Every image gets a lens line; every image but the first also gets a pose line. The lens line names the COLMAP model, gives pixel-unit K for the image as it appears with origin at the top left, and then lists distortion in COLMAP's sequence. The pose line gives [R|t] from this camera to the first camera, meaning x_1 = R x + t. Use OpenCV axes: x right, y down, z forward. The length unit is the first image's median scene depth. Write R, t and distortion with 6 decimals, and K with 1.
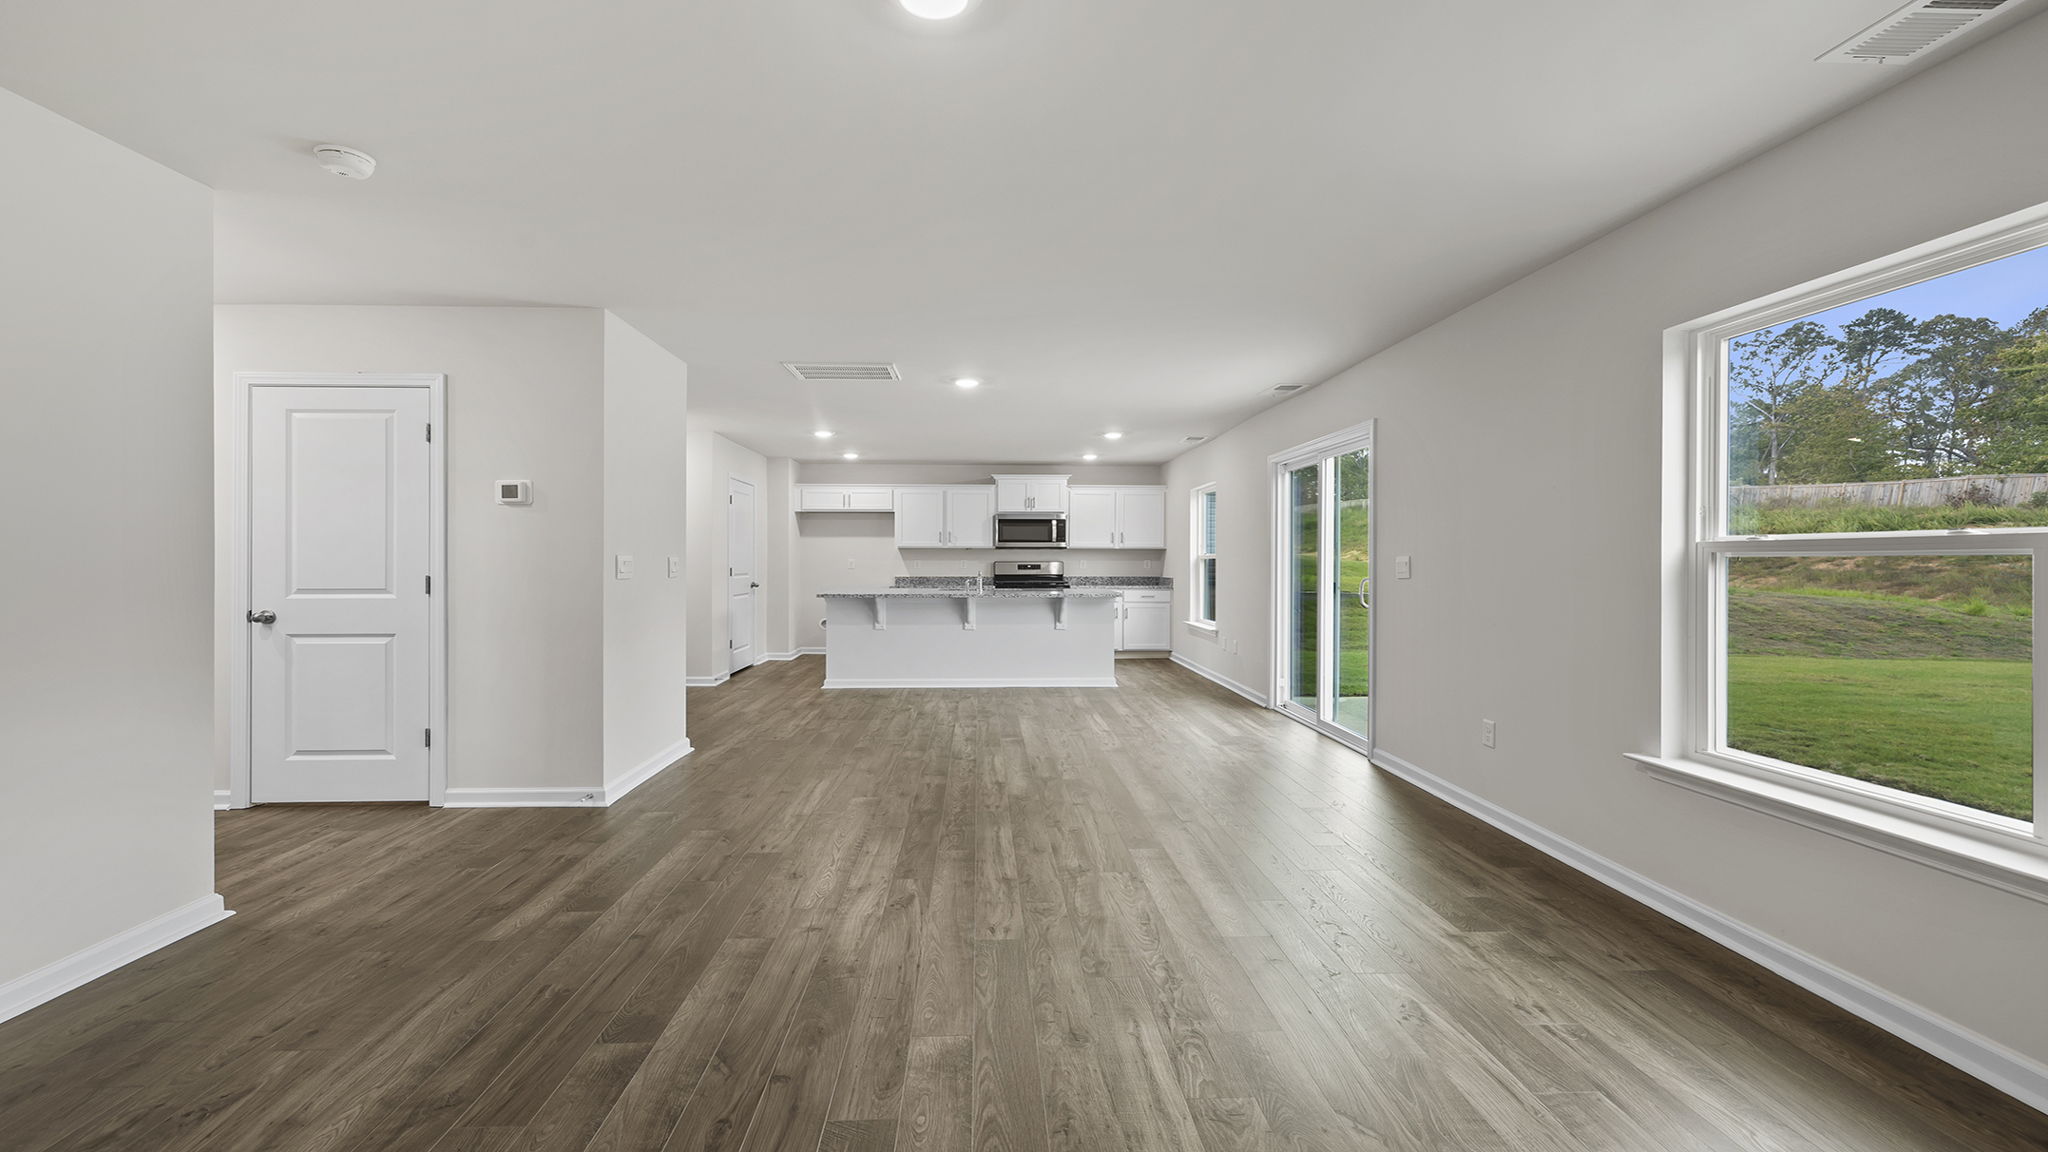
lens RADIAL K [[880.0, 0, 1011.3], [0, 880.0, 562.7], [0, 0, 1]] dist [0.003213, 0.000671]
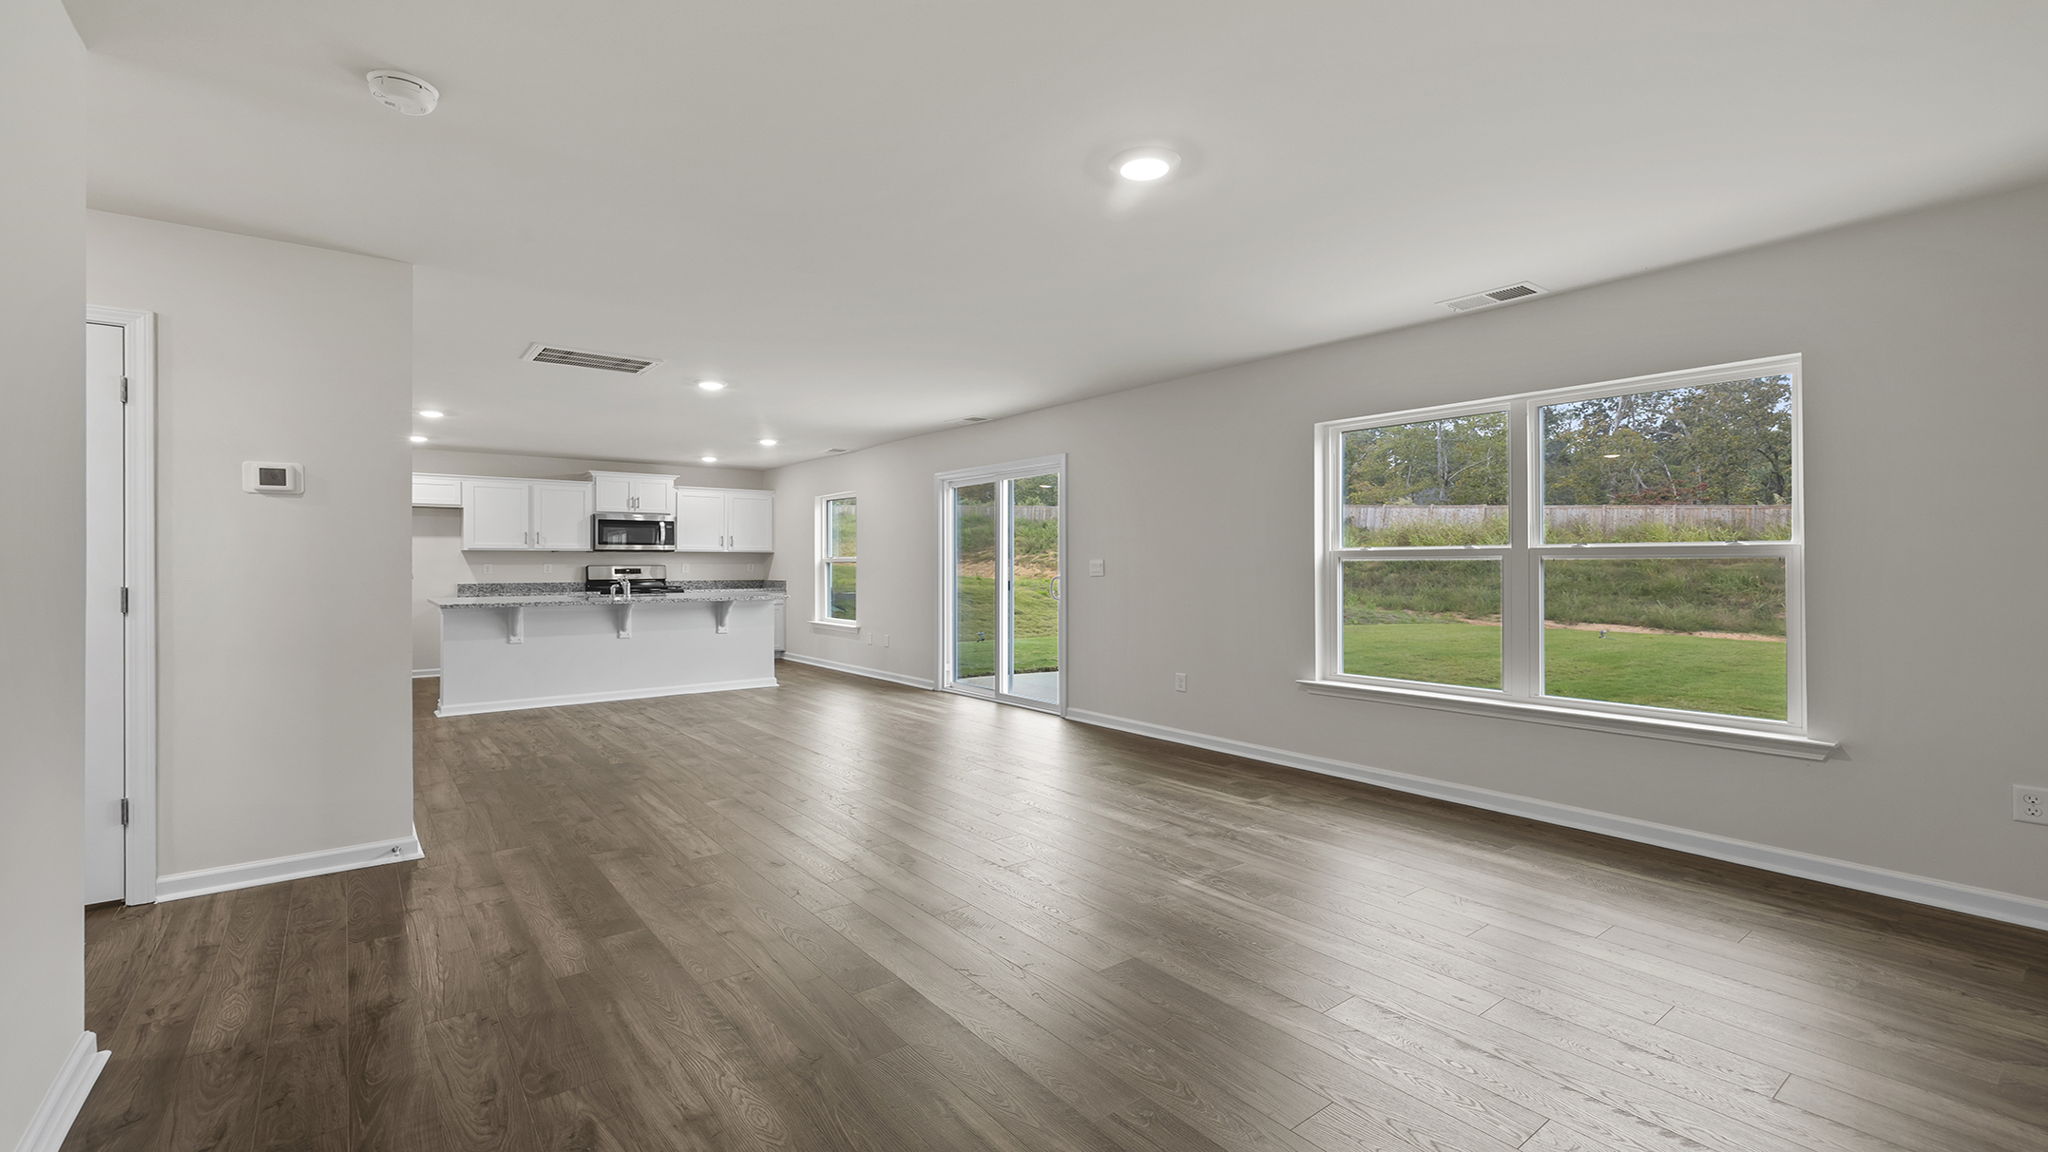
lens RADIAL K [[880.0, 0, 1023.4], [0, 880.0, 571.1], [0, 0, 1]] dist [0.003213, 0.000671]
pose [[0.811189, -0.008122, 0.584727, -0.249086], [0.004600, 0.999961, 0.007508, -0.000373], [-0.584766, -0.003401, 0.811195, -0.009659]]
